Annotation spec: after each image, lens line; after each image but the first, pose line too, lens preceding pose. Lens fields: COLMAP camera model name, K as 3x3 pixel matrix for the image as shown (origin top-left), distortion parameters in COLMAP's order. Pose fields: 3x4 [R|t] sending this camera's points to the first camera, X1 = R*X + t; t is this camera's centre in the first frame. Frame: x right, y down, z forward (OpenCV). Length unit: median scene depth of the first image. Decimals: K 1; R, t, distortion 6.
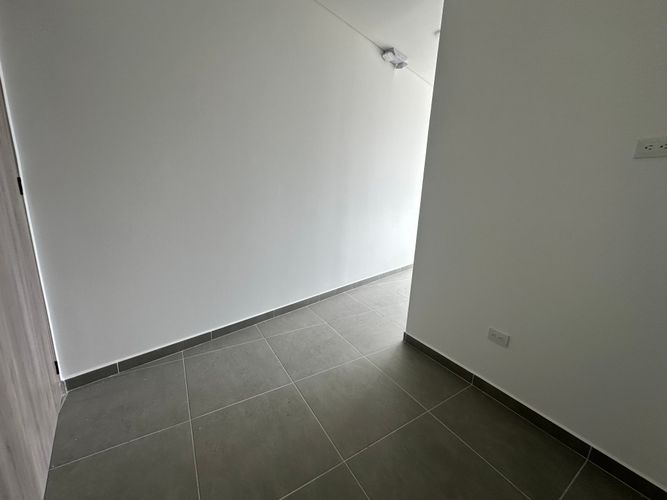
lens RADIAL K [[265.2, 0, 331.9], [0, 265.2, 248.9], [0, 0, 1]] dist [0.000015, 0.000163]
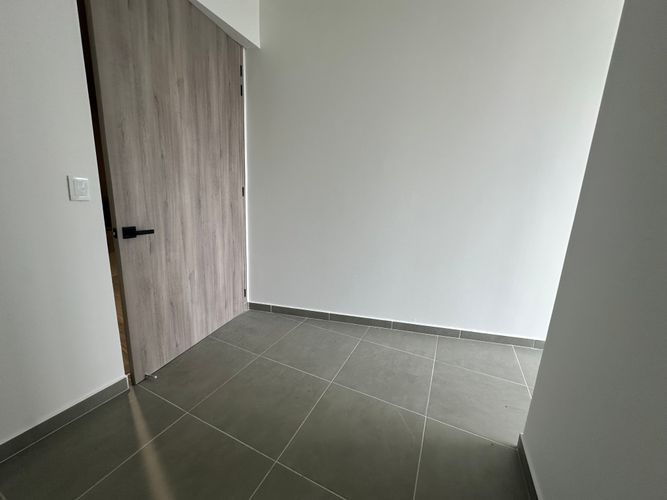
lens RADIAL K [[265.2, 0, 331.9], [0, 265.2, 248.9], [0, 0, 1]] dist [0.000015, 0.000163]
pose [[0.549592, 0.156425, -0.820658, 0.596098], [-0.203722, 0.977754, 0.049937, -0.042288], [0.810214, 0.139741, 0.569233, 0.349427]]
